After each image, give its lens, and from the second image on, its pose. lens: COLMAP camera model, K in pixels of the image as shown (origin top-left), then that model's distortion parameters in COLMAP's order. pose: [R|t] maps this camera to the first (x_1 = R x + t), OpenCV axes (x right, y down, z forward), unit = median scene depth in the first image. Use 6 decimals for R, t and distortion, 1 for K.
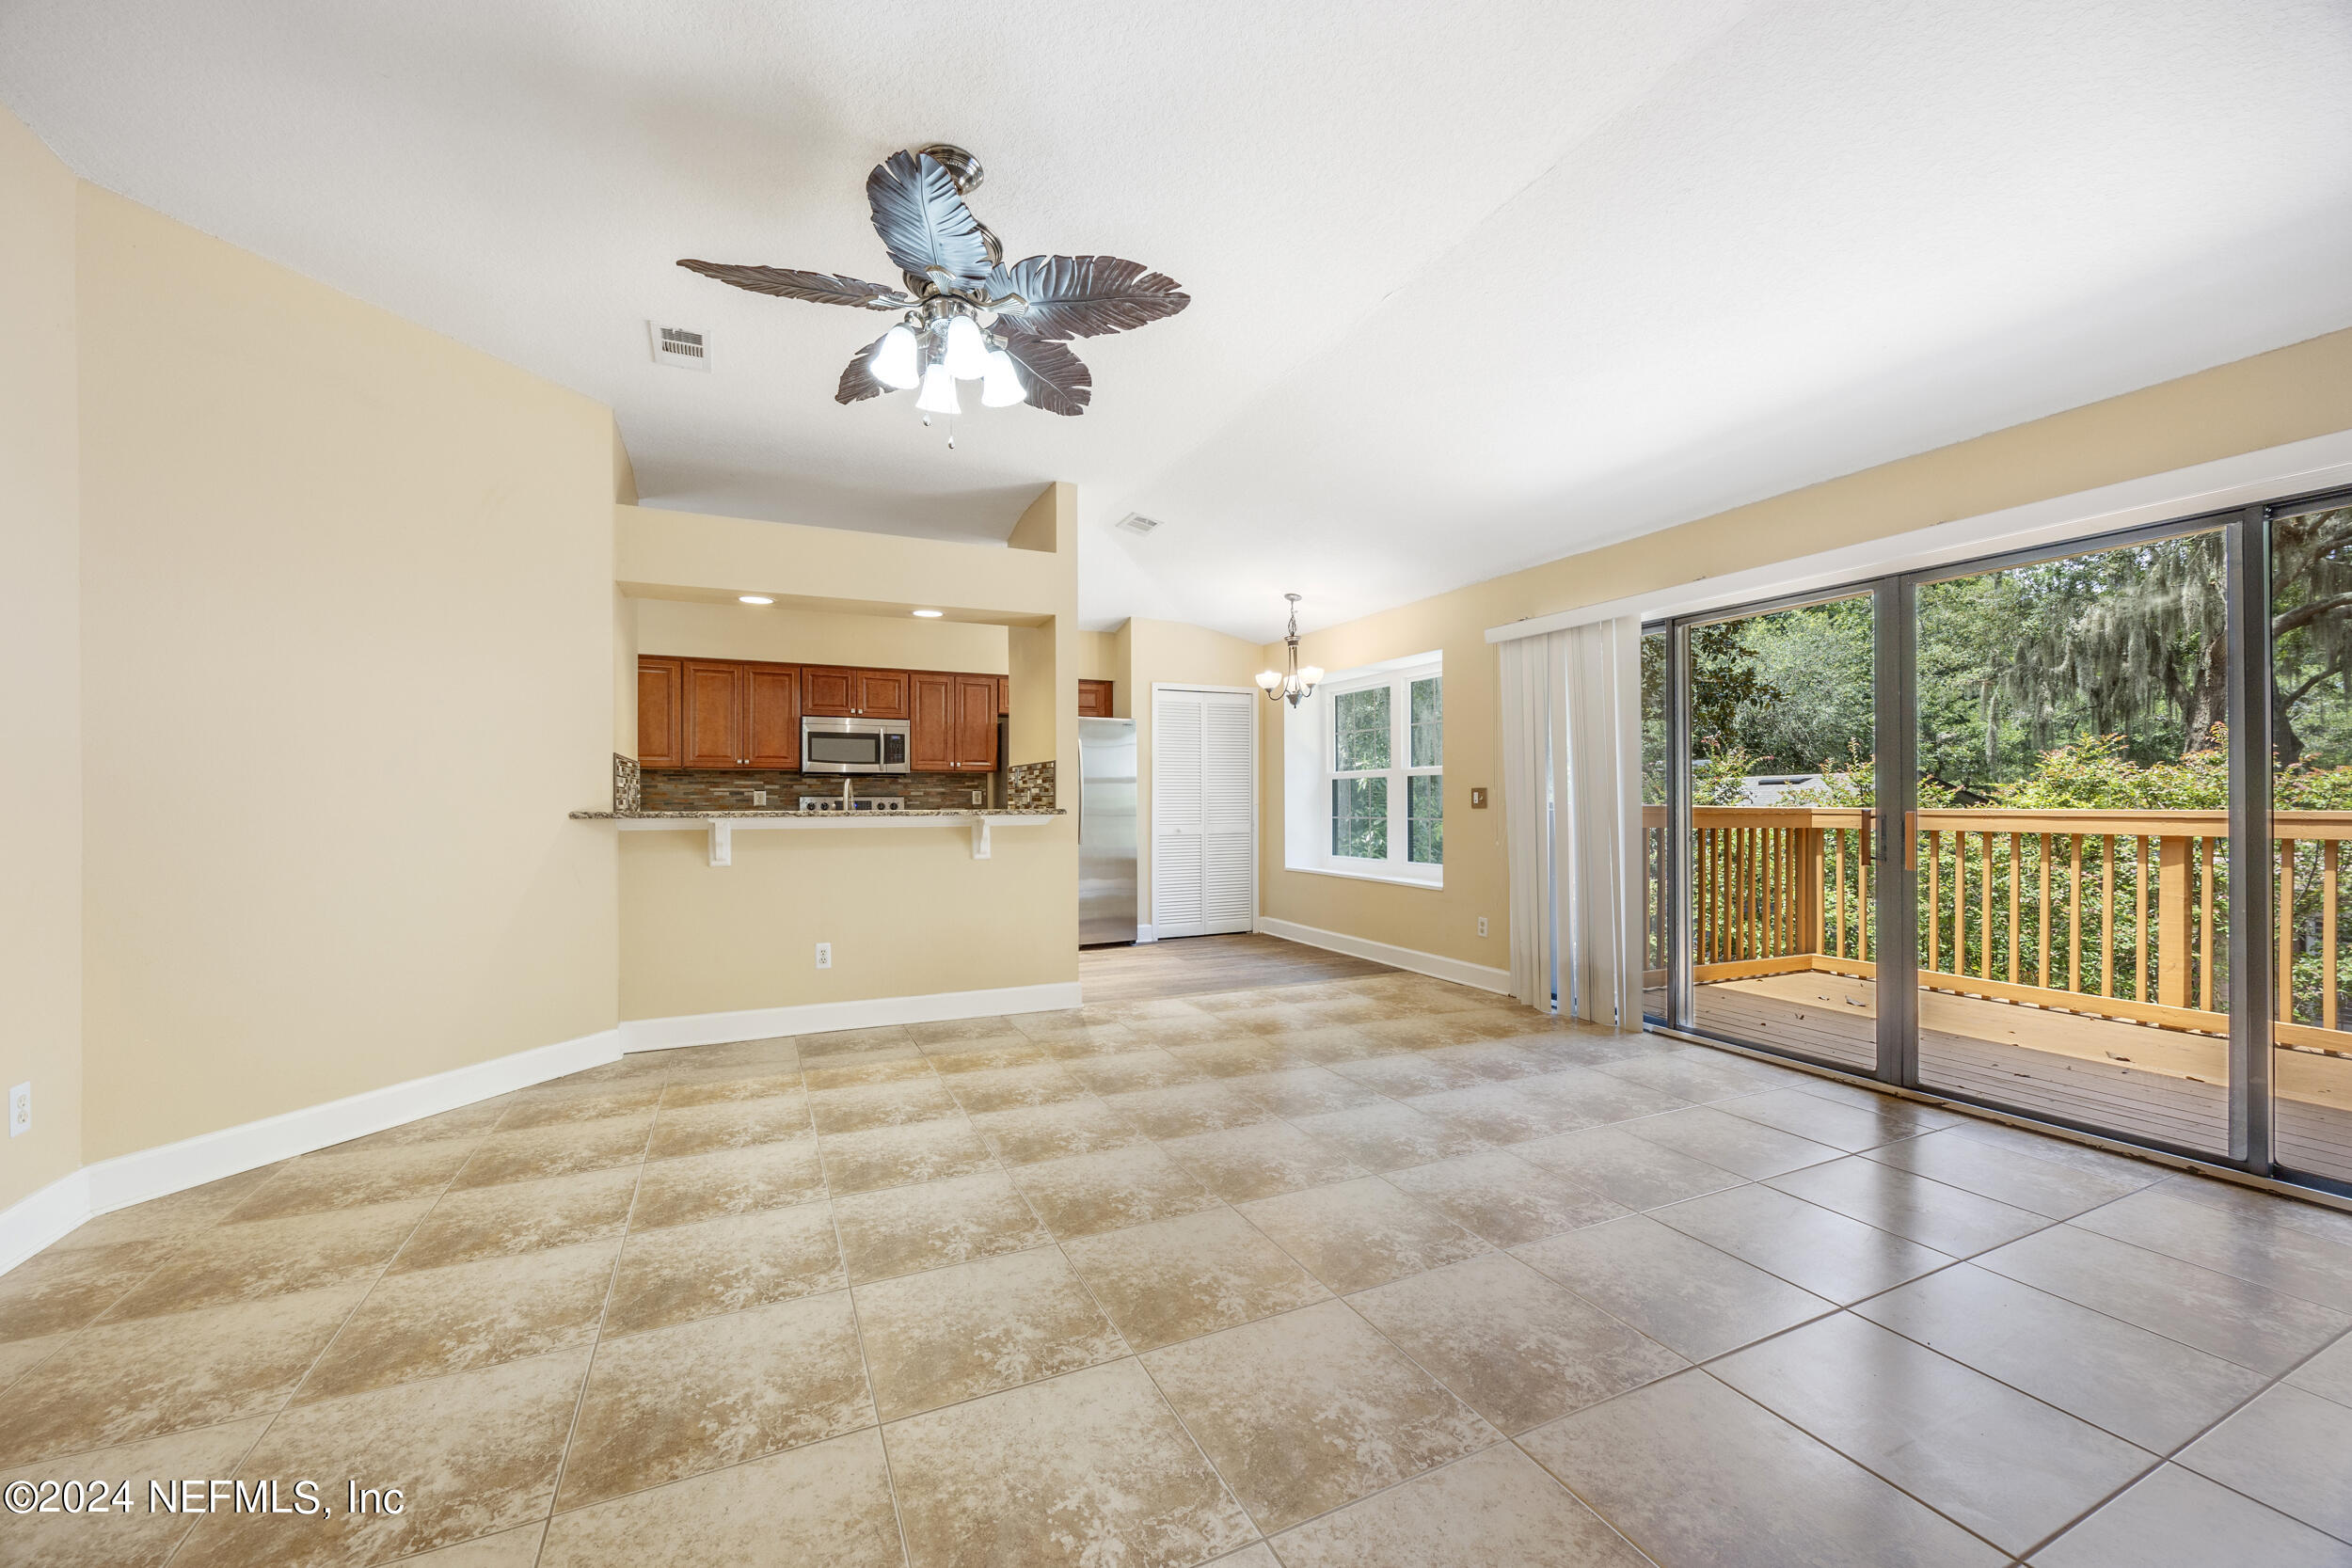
lens RADIAL K [[888.2, 0, 1168.3], [0, 888.2, 786.6], [0, 0, 1]] dist [-0.002813, 0.000079]
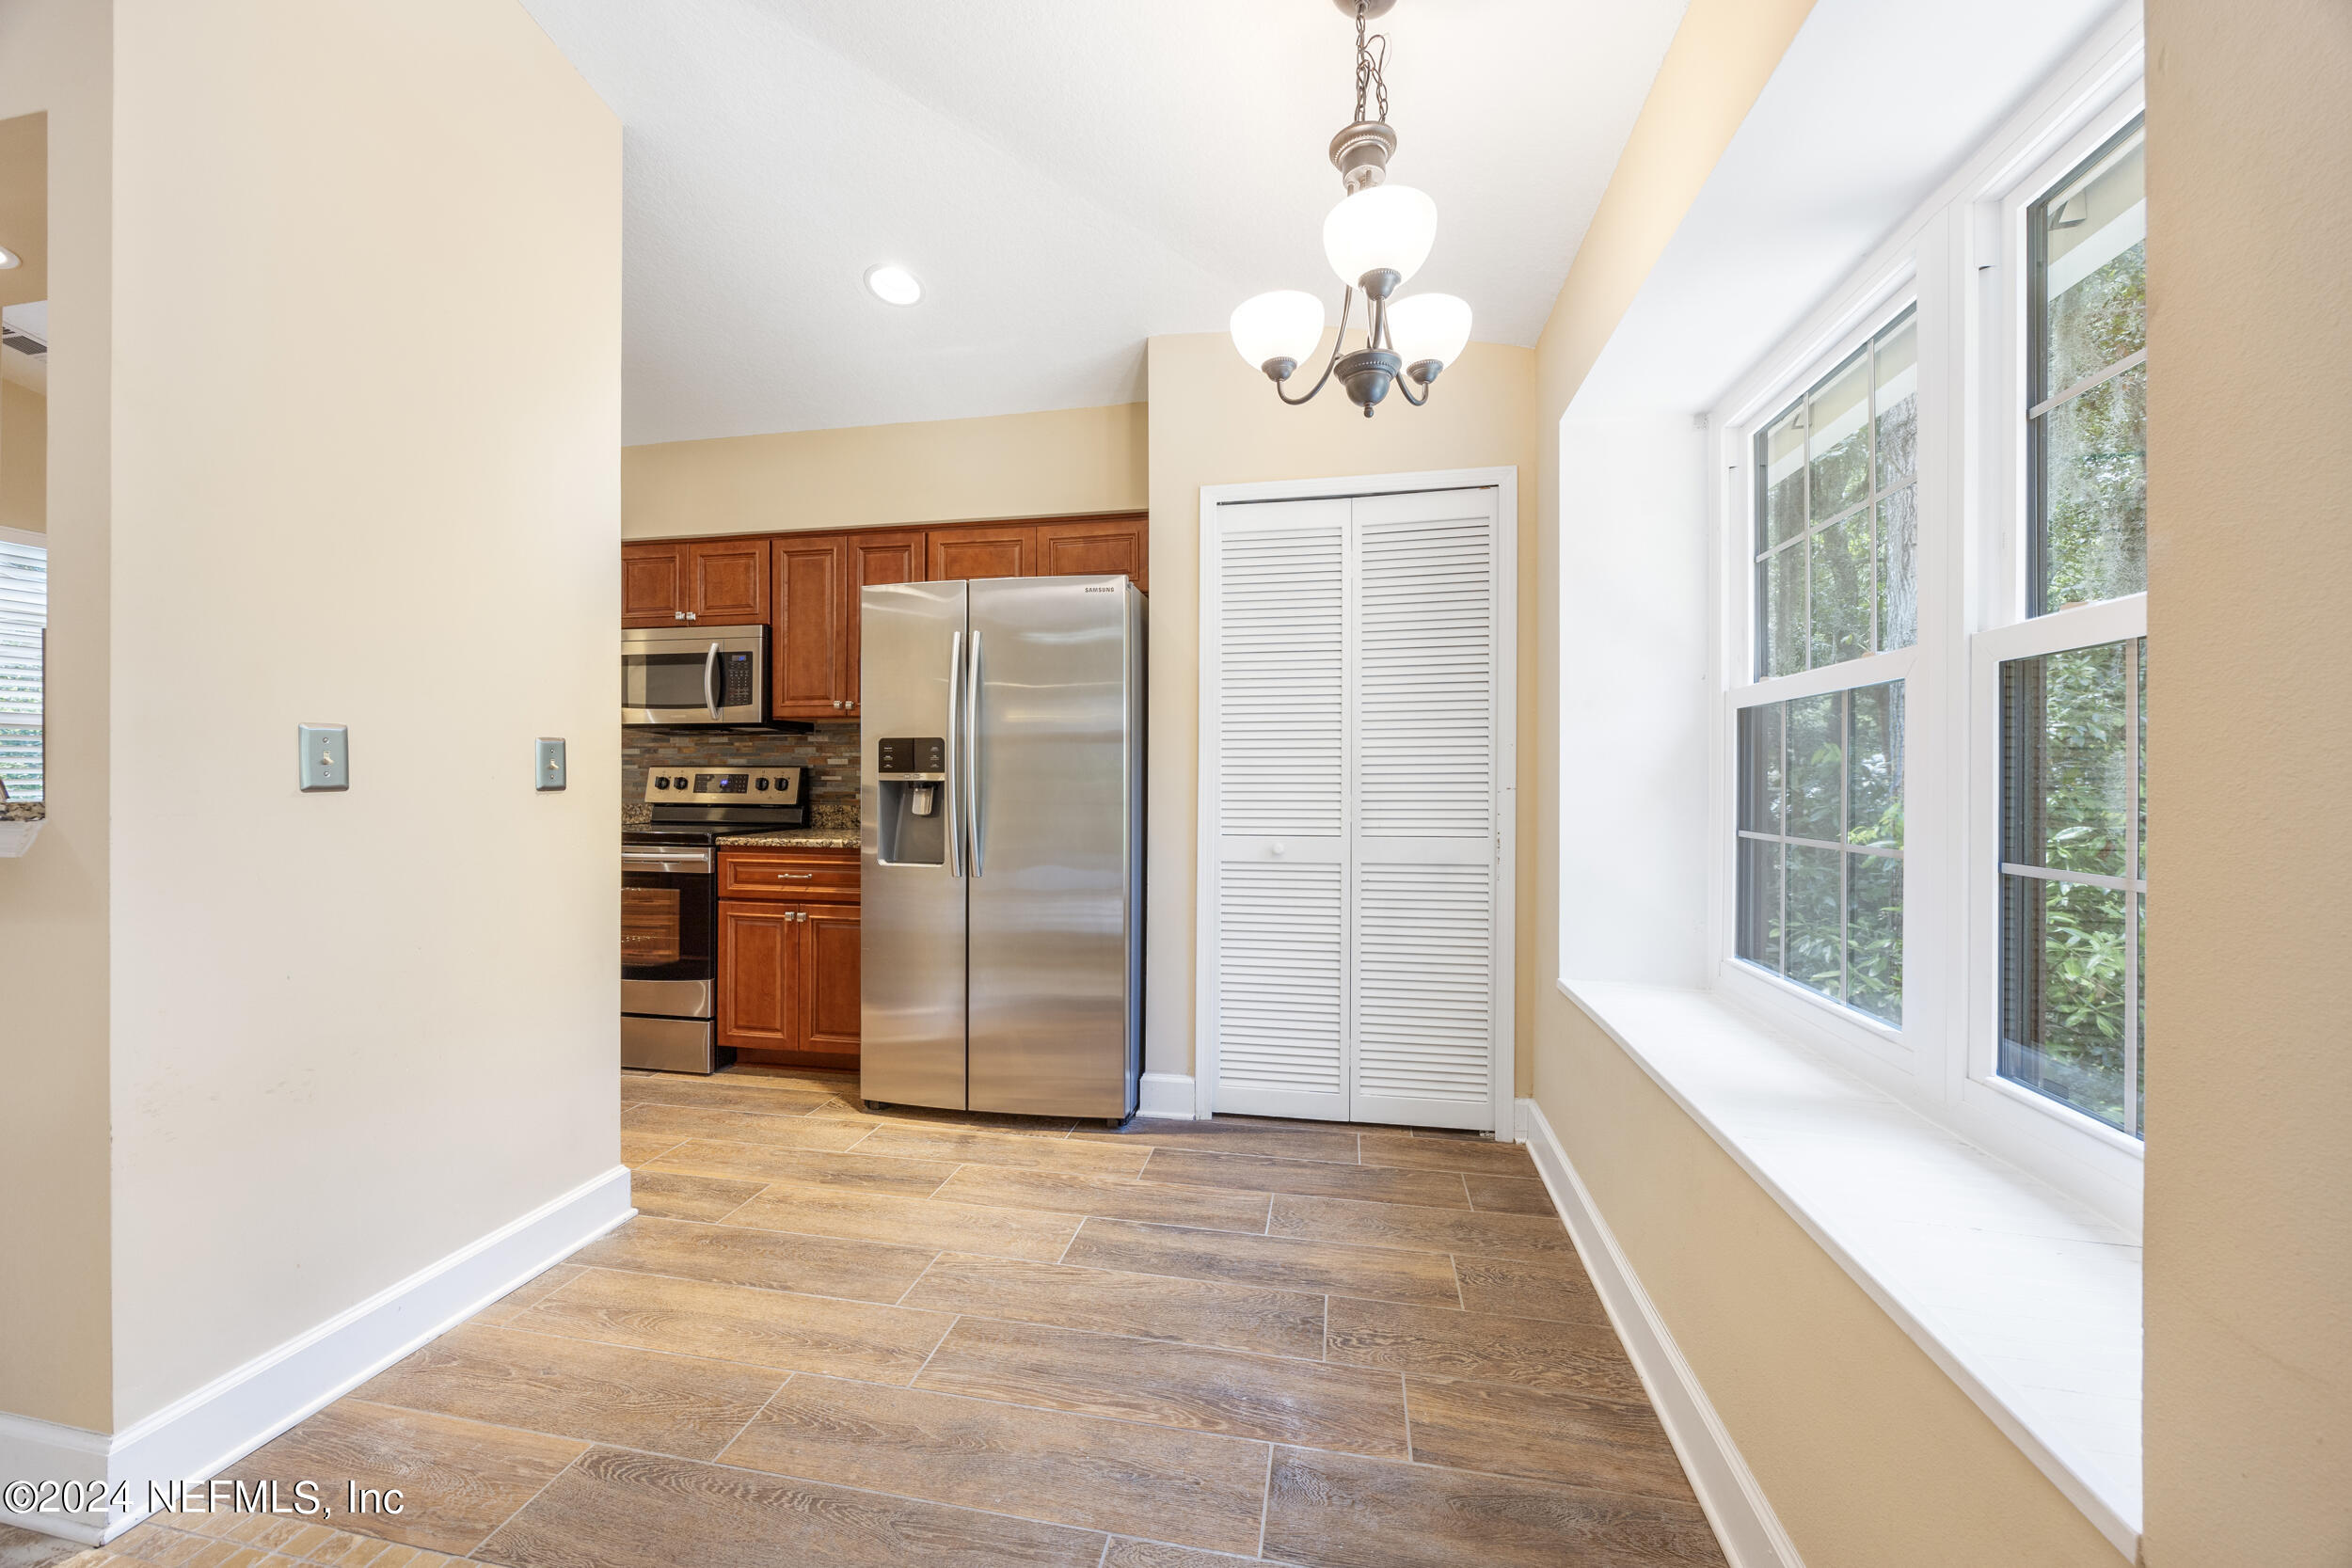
lens RADIAL K [[901.5, 0, 1162.0], [0, 901.5, 779.4], [0, 0, 1]] dist [-0.000787, 0.000421]
pose [[0.812976, 0.006607, -0.582260, 0.265392], [0.004037, 0.999848, 0.016982, 0.012586], [0.582284, -0.016157, 0.812825, 0.817007]]
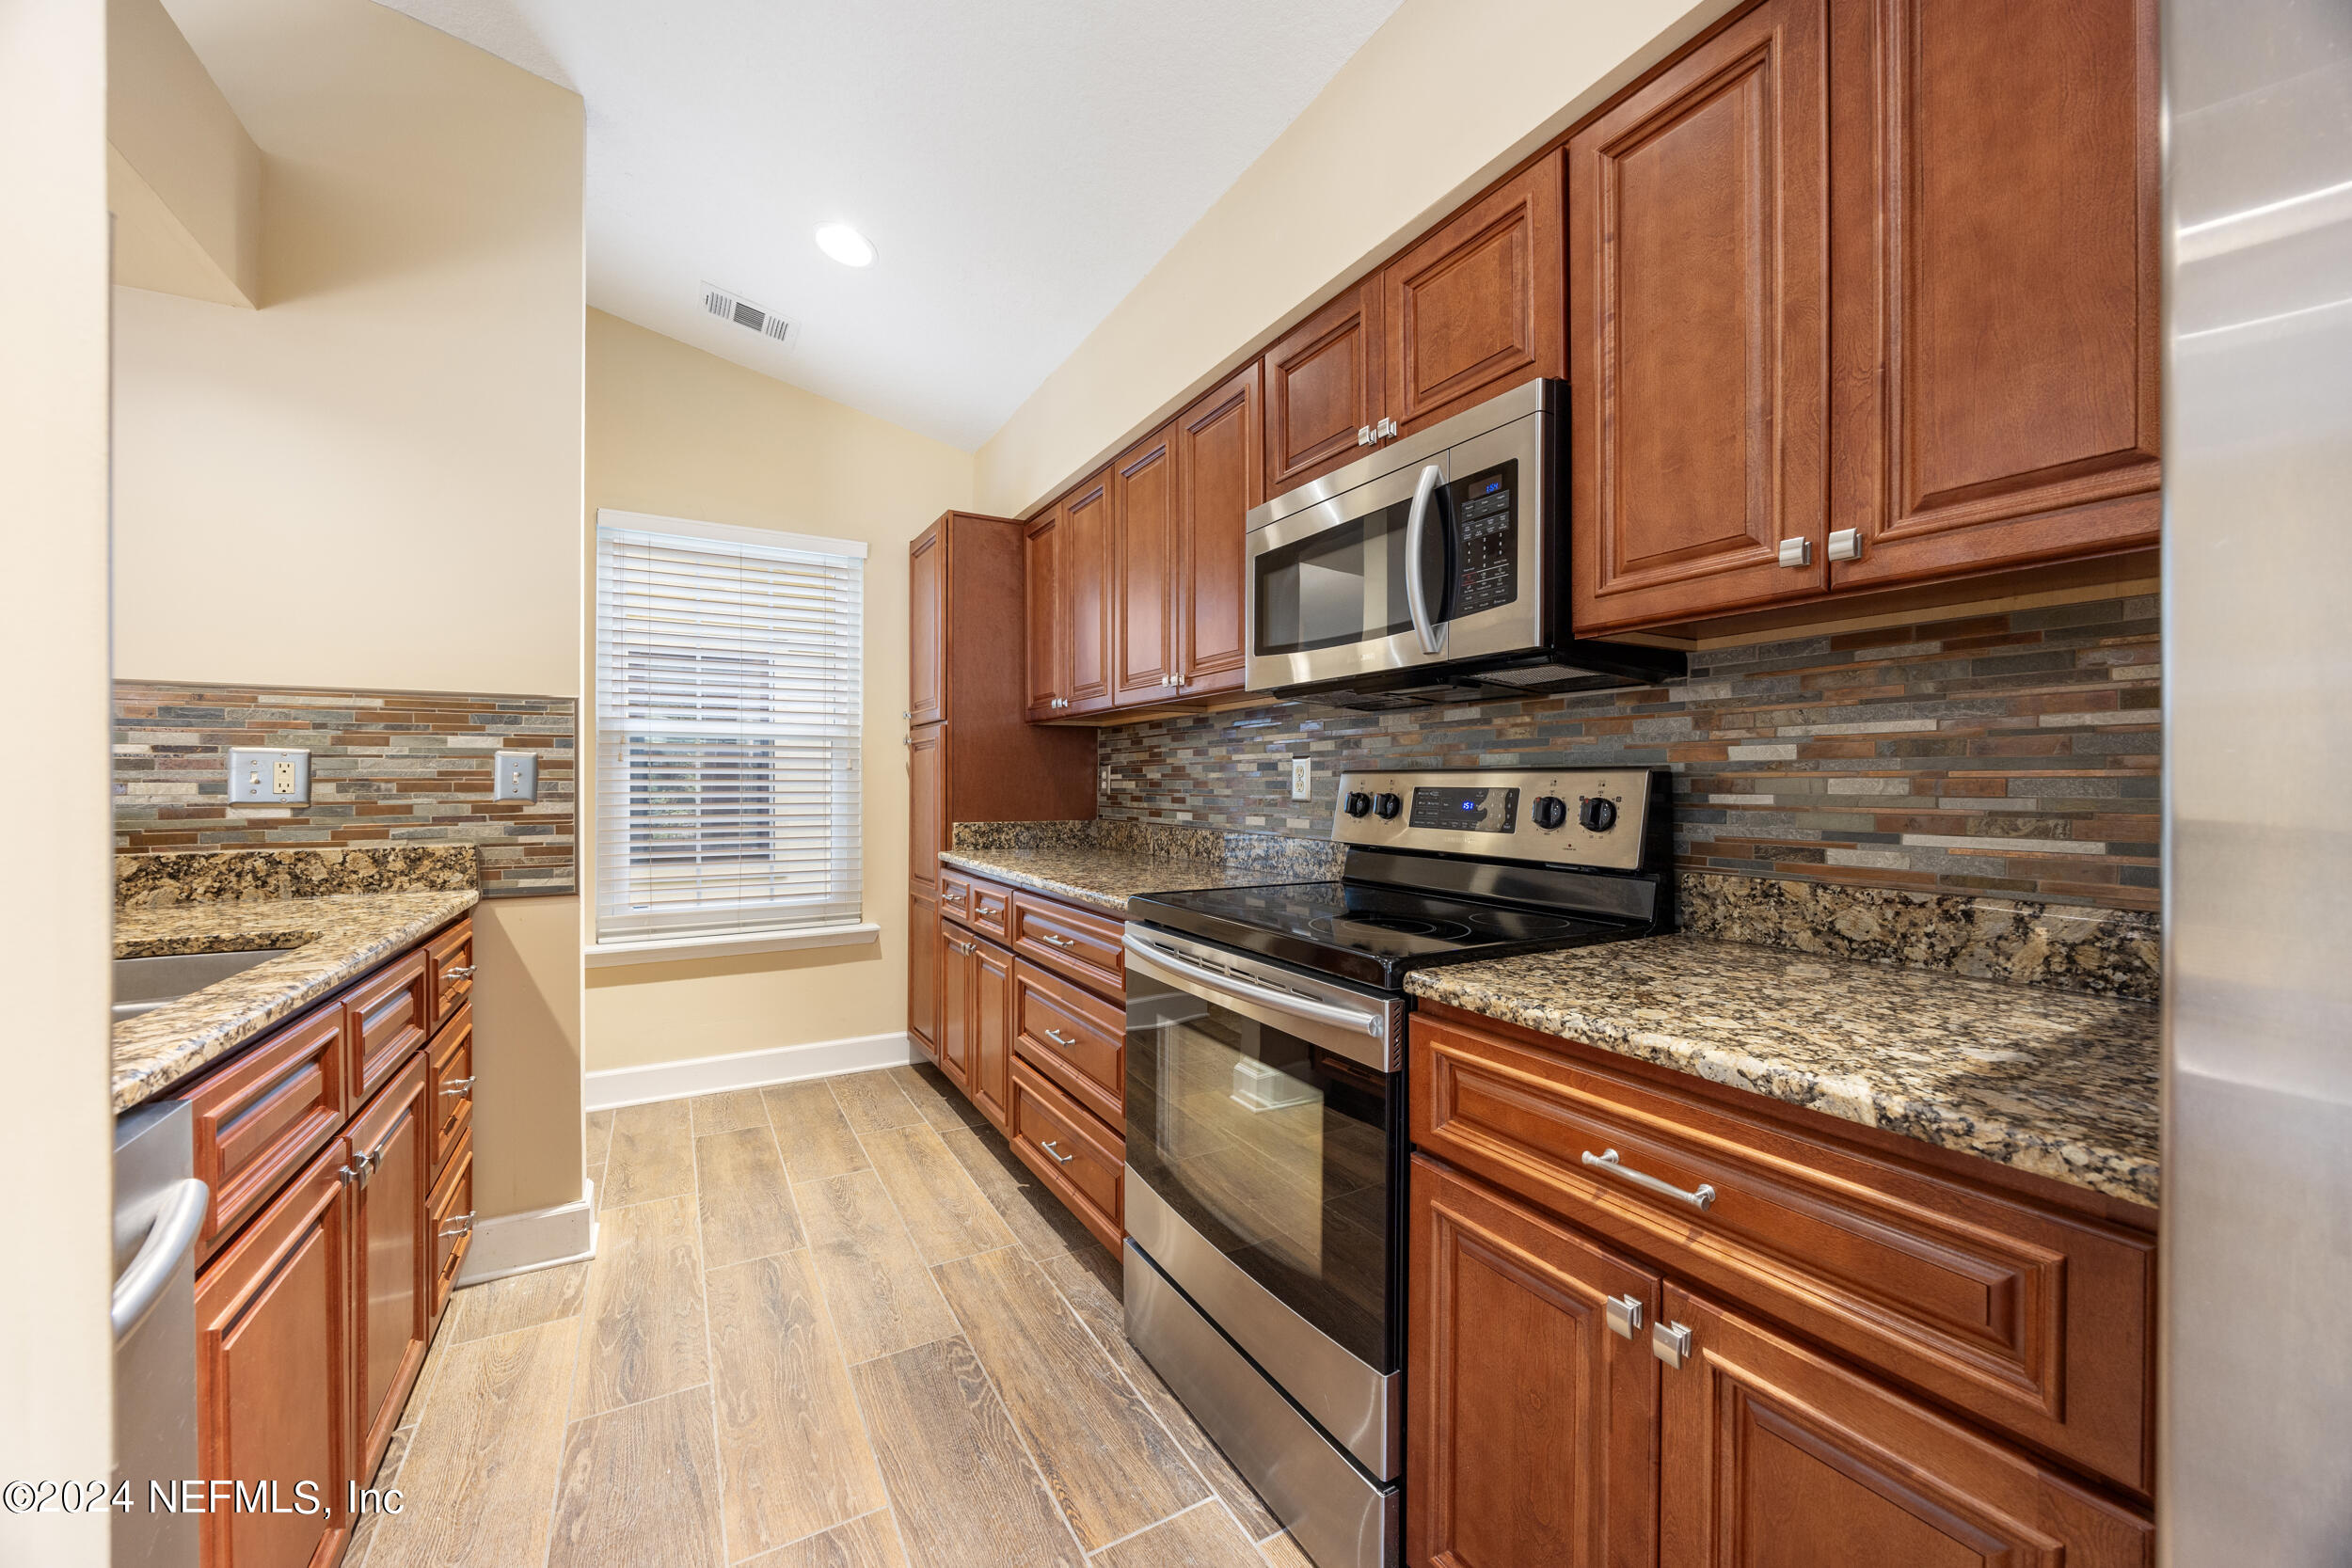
lens RADIAL K [[888.2, 0, 1168.3], [0, 888.2, 786.6], [0, 0, 1]] dist [-0.002813, 0.000079]
pose [[0.093720, 0.007021, -0.995574, -0.121635], [0.014958, 0.999852, 0.008459, 0.014437], [0.995486, -0.015684, 0.093601, 1.055897]]
